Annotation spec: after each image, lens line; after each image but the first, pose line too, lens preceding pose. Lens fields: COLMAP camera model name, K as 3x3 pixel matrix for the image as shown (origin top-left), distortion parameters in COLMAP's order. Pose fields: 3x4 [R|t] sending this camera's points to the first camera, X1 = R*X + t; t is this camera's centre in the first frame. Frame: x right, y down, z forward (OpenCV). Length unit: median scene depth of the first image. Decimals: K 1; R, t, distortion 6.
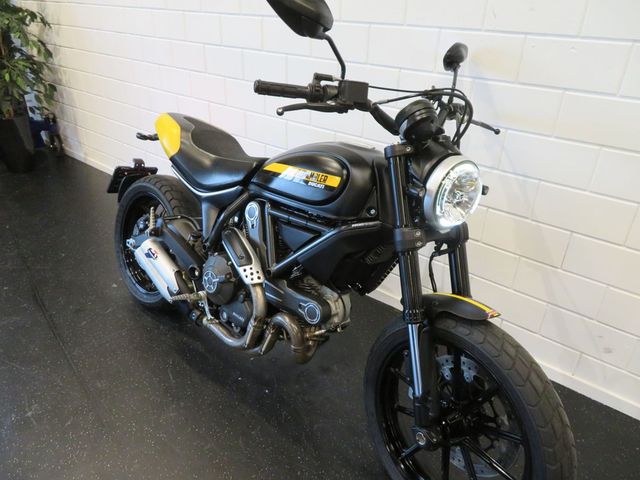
lens RADIAL K [[461.8, 0, 319.1], [0, 461.8, 249.6], [0, 0, 1]] dist [-0.000907, 0.001468]
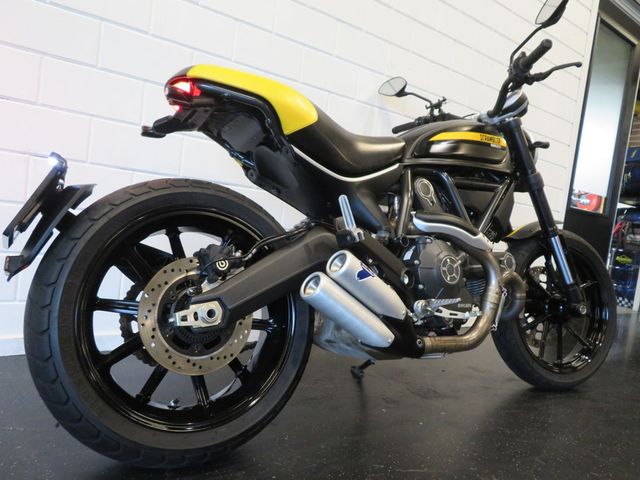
lens RADIAL K [[447.0, 0, 320.0], [0, 447.0, 240.0], [0, 0, 1]] dist [-0.002487, -0.000449]
pose [[0.265485, -0.067680, 0.961736, -1.097748], [0.354697, 0.934428, -0.032155, -0.035093], [-0.896497, 0.349662, 0.272083, 1.047318]]
